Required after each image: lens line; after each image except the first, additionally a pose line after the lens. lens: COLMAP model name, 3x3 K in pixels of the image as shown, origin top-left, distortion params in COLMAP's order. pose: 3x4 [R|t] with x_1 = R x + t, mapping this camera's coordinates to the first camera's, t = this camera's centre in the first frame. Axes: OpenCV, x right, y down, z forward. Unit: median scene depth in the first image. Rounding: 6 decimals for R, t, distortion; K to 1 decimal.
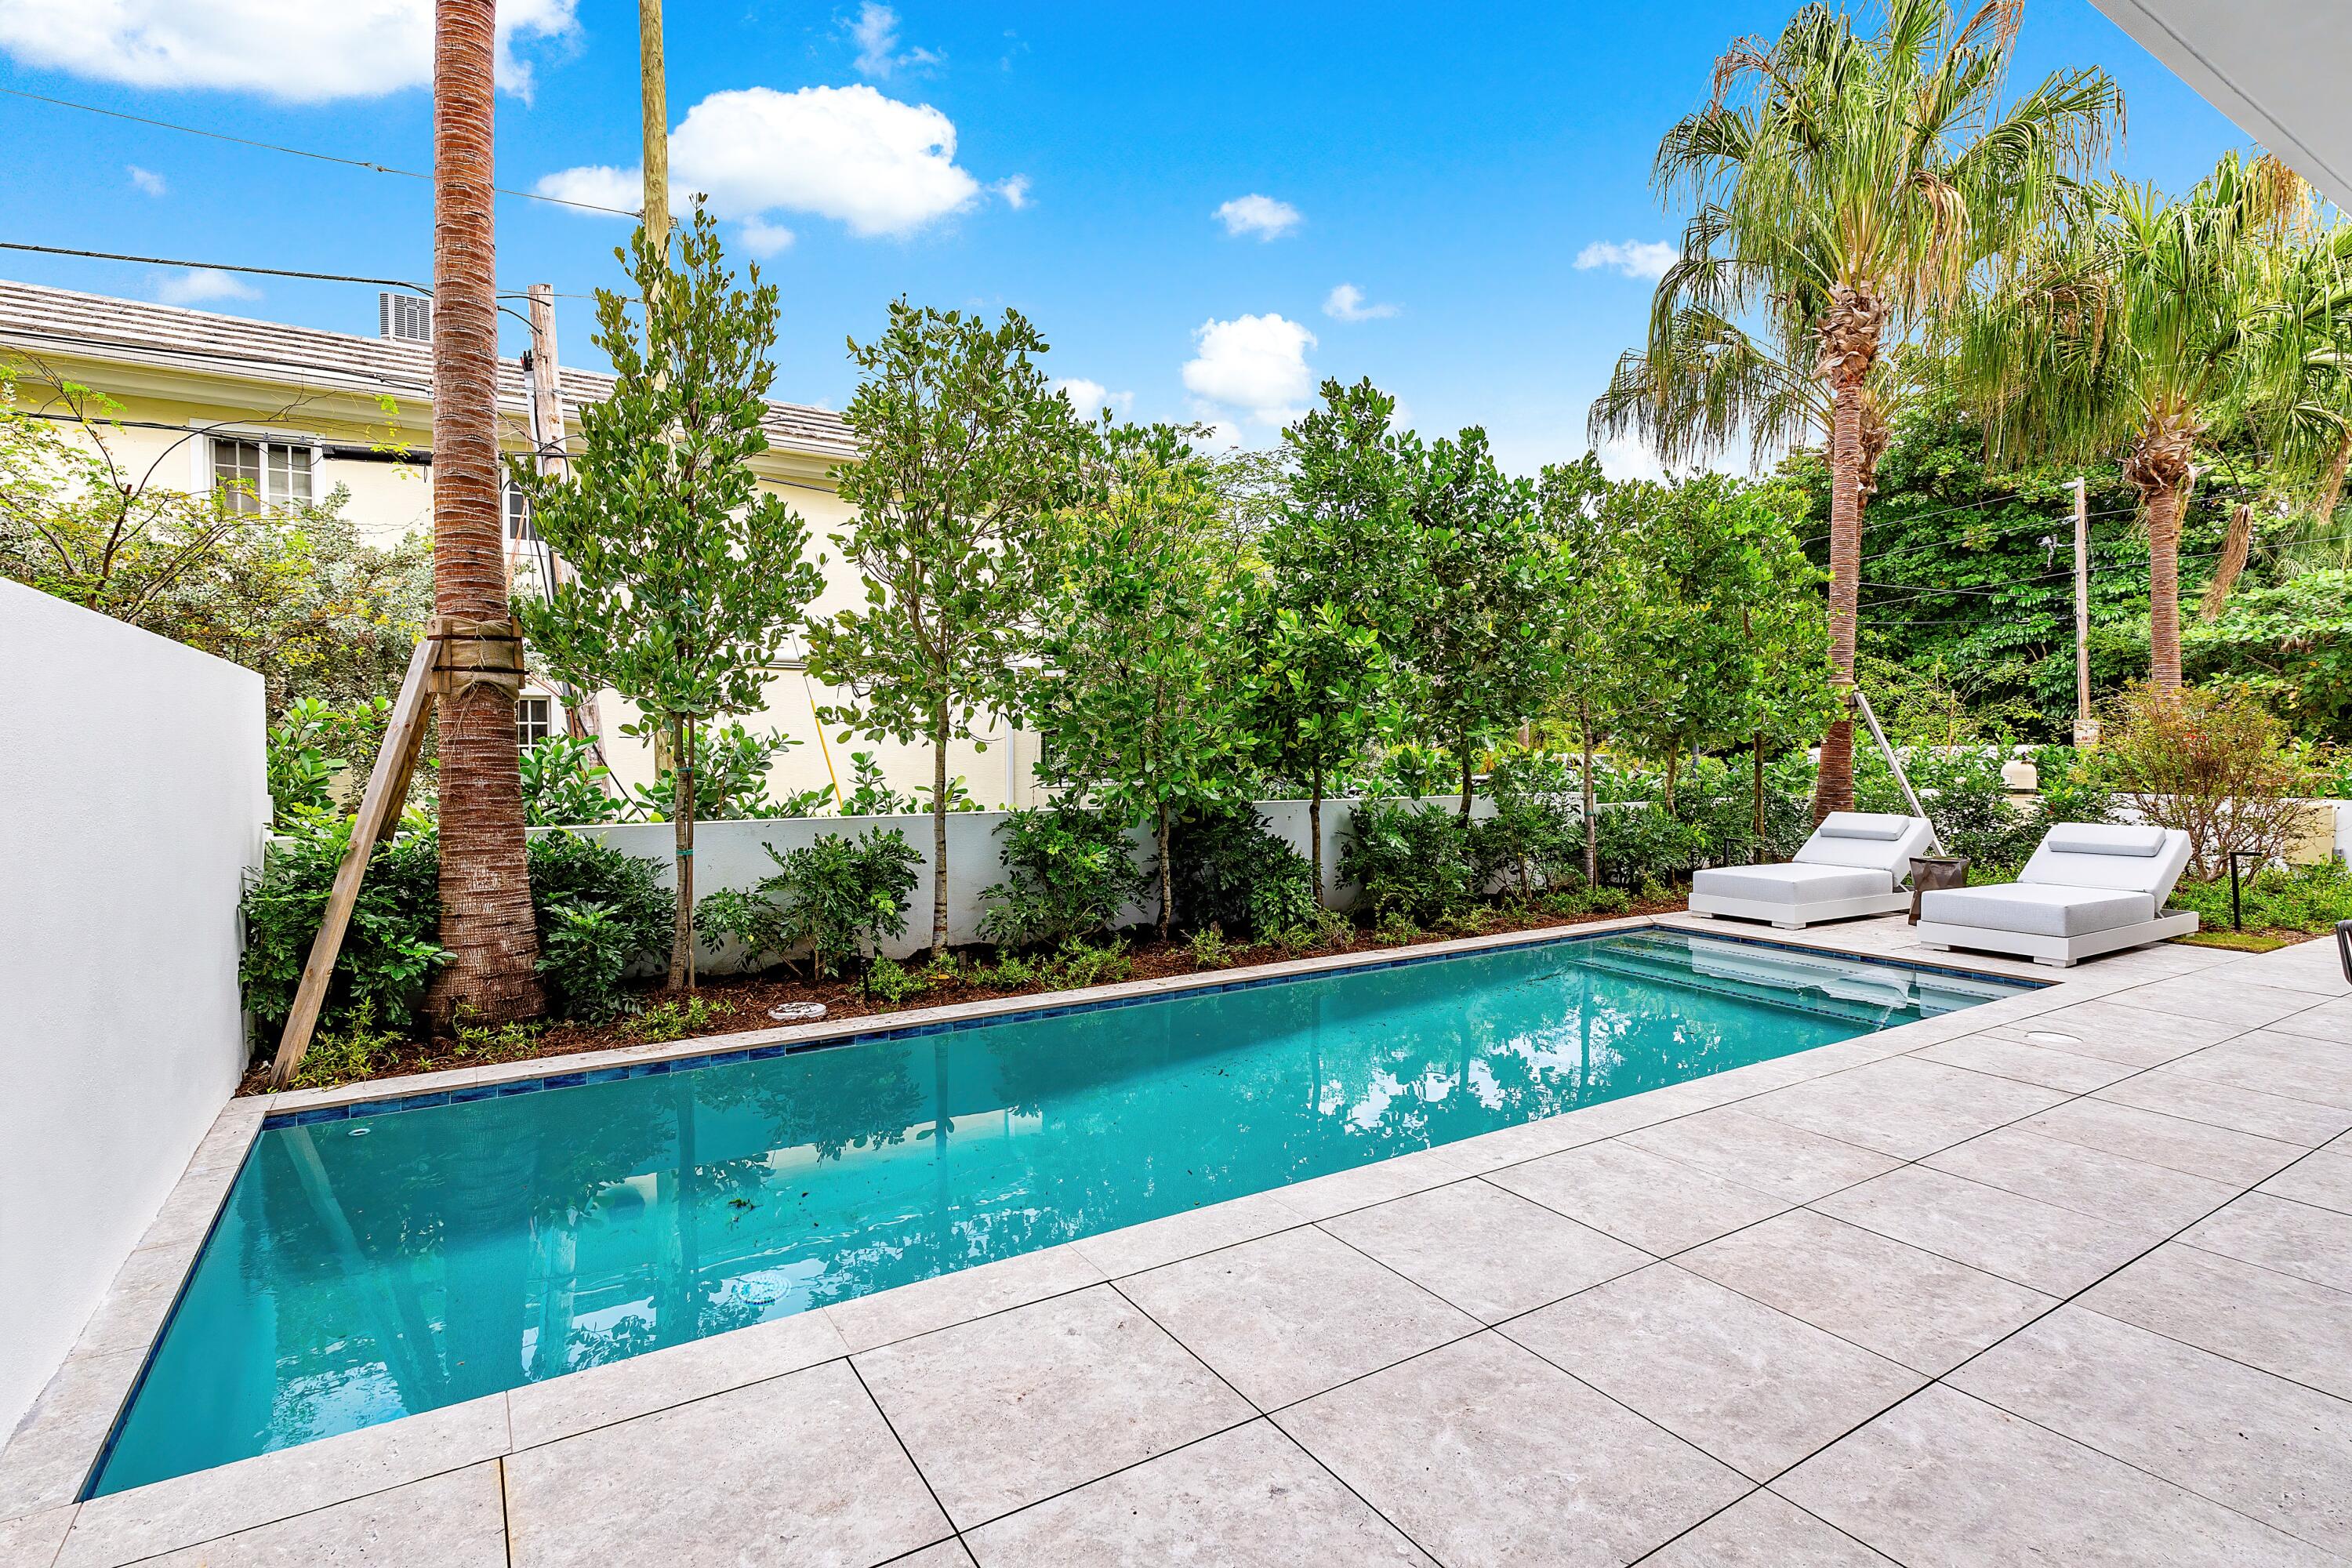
lens RADIAL K [[1153.5, 0, 1196.8], [0, 1153.5, 784.6], [0, 0, 1]] dist [0.002414, -0.001460]
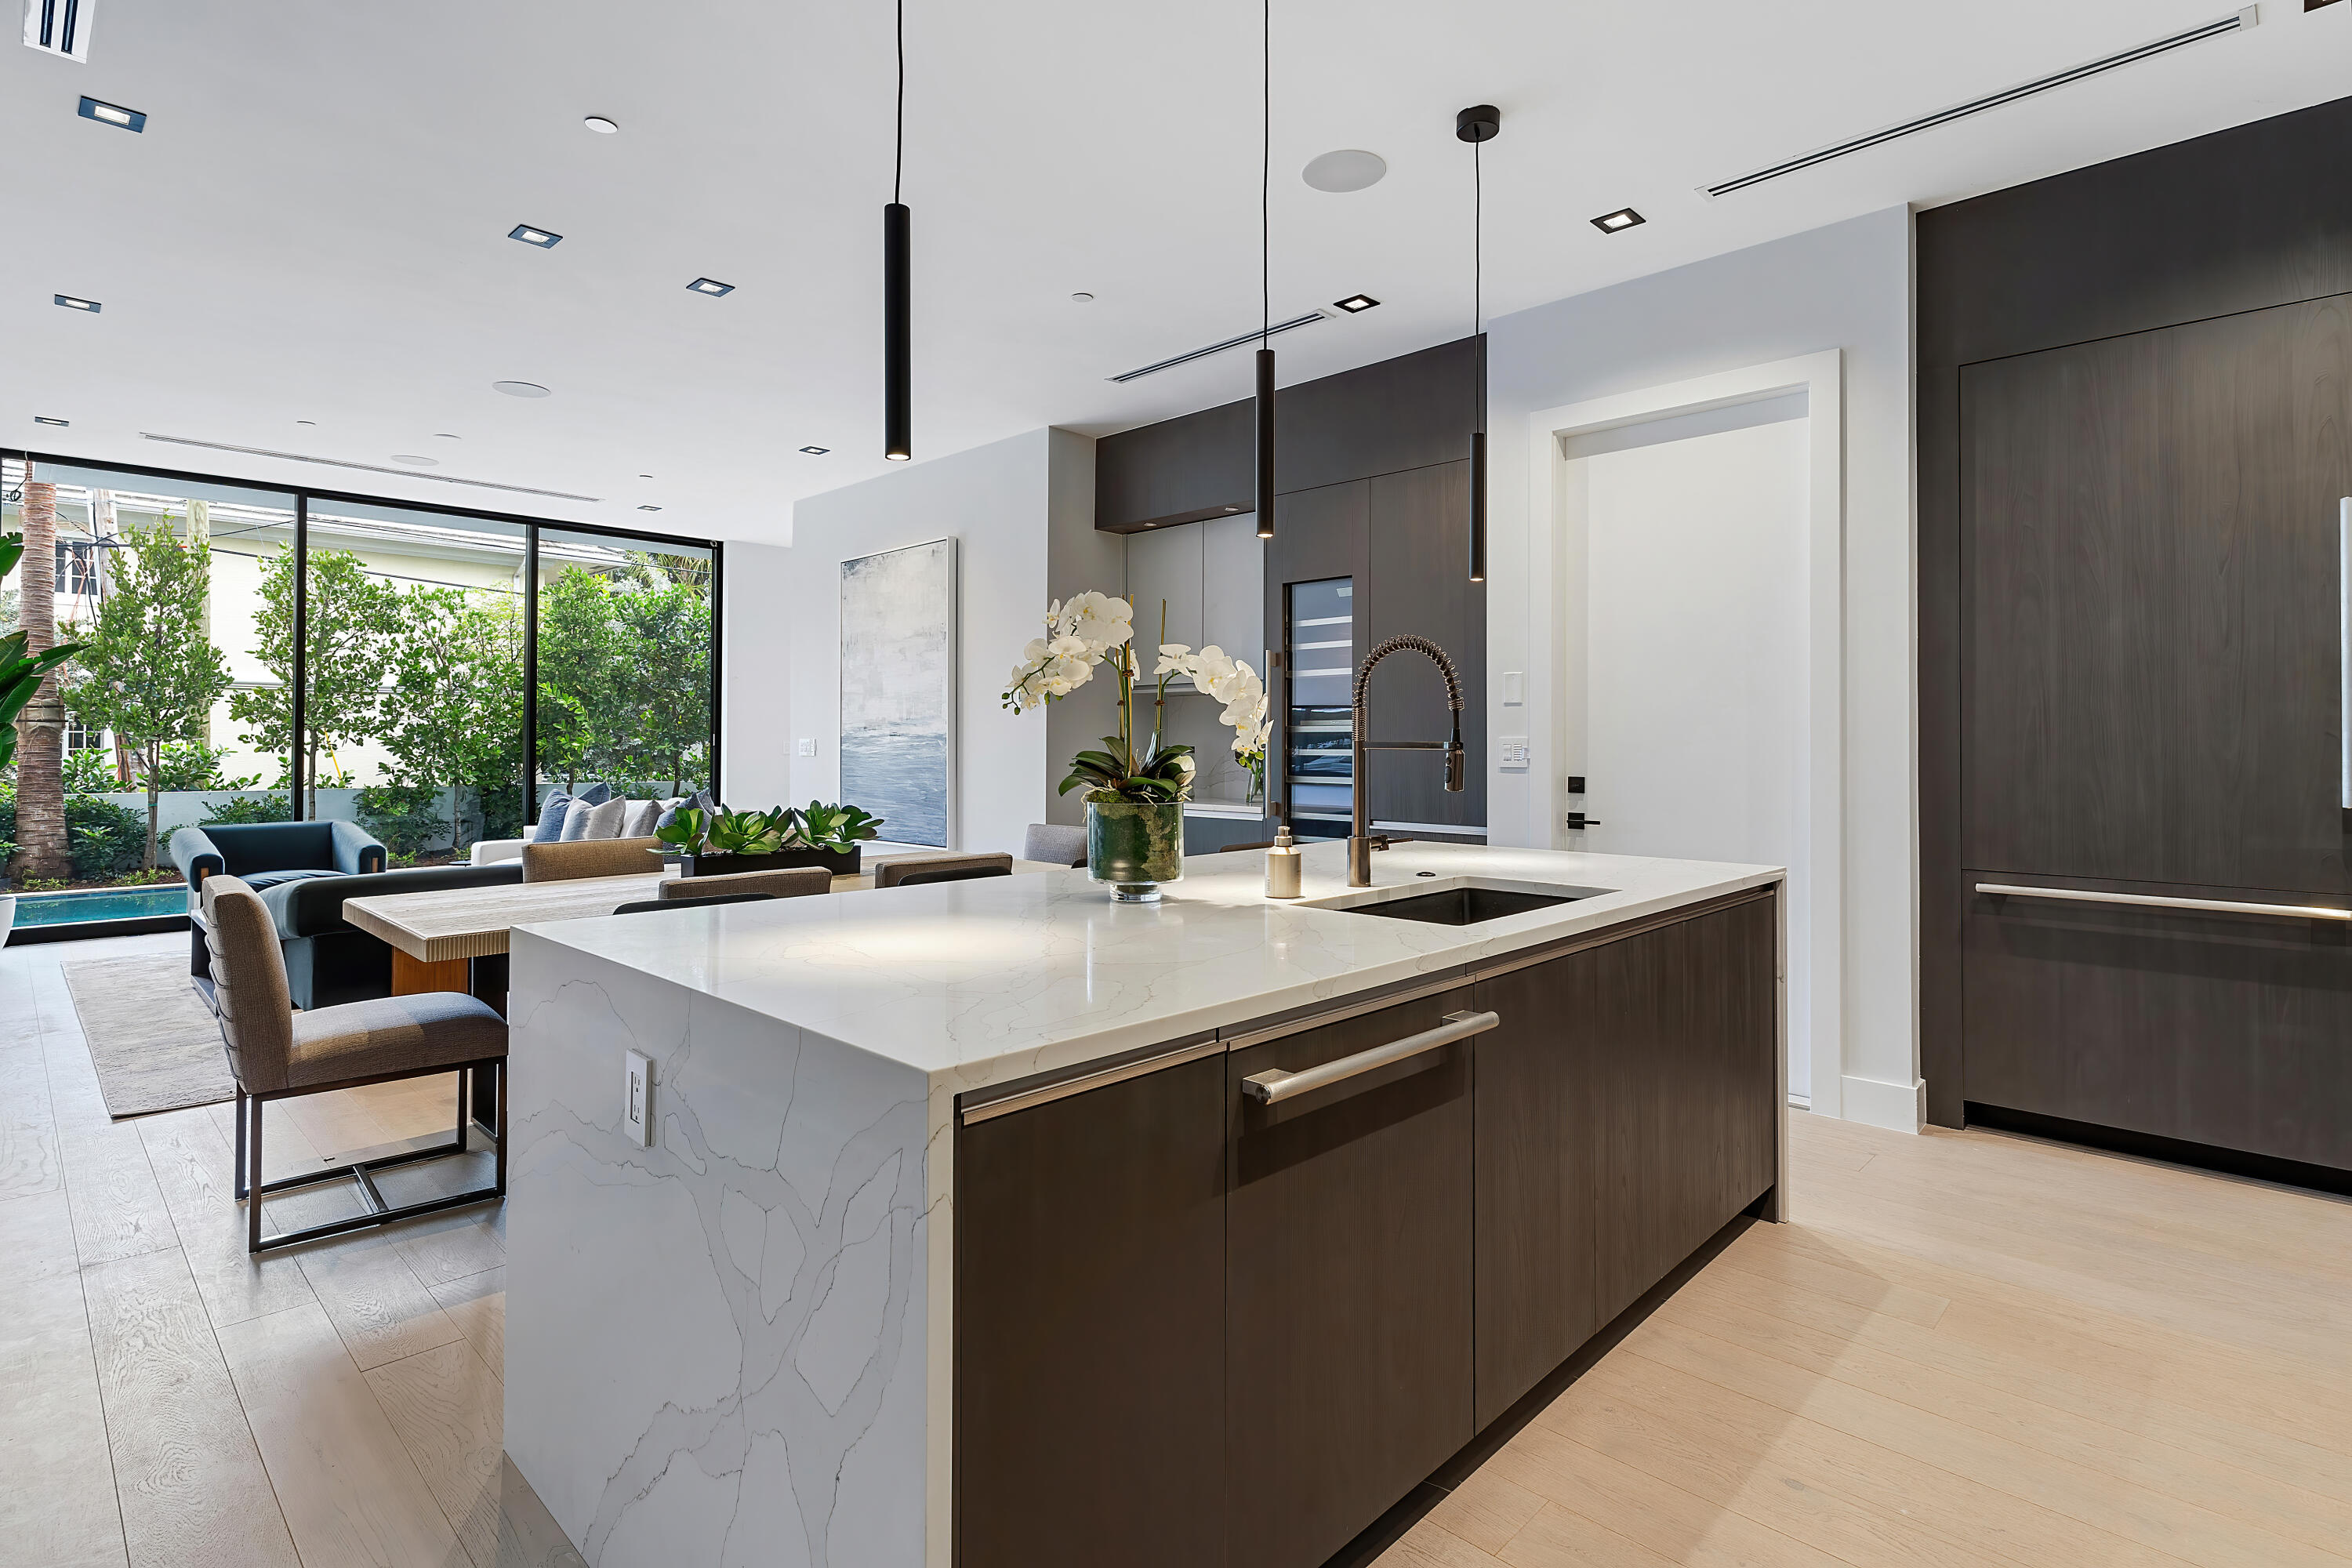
lens RADIAL K [[1153.5, 0, 1171.9], [0, 1153.5, 738.2], [0, 0, 1]] dist [0.002414, -0.001460]
pose [[0.975787, 0.003935, 0.218686, 0.966858], [0.004515, 0.999263, -0.038128, 0.026759], [-0.218674, 0.038192, 0.975050, -1.560778]]
